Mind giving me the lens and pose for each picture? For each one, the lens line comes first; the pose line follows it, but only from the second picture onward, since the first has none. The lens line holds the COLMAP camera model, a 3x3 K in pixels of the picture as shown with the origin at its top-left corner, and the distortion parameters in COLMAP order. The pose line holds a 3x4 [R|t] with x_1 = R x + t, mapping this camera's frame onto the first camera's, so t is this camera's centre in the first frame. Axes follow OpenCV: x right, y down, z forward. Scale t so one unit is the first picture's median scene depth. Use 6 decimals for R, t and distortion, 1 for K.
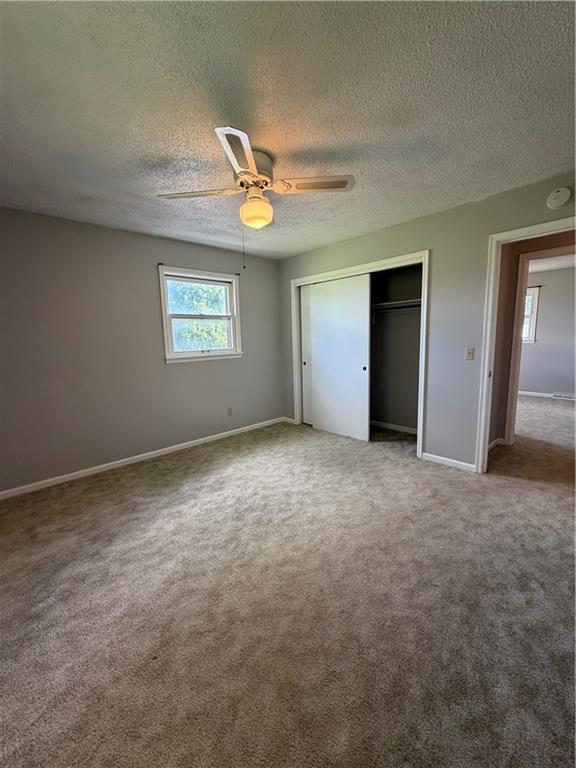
lens RADIAL K [[304.5, 0, 283.5], [0, 304.5, 372.5], [0, 0, 1]] dist [0.000587, 0.000062]
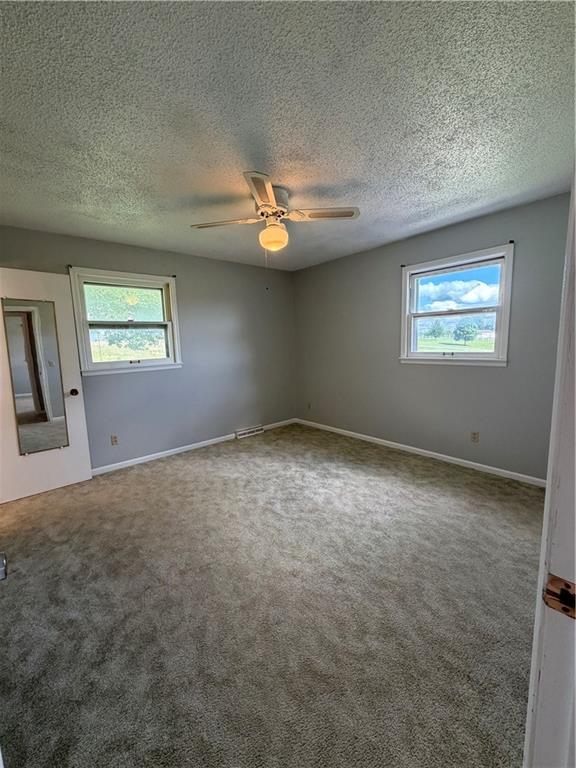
lens RADIAL K [[306.1, 0, 298.3], [0, 306.1, 377.9], [0, 0, 1]] dist [0.001323, 0.000128]
pose [[-0.005131, 0.150605, -0.988581, 0.752791], [-0.084041, 0.985031, 0.150500, -0.125644], [0.996449, 0.083854, 0.007603, 0.756957]]
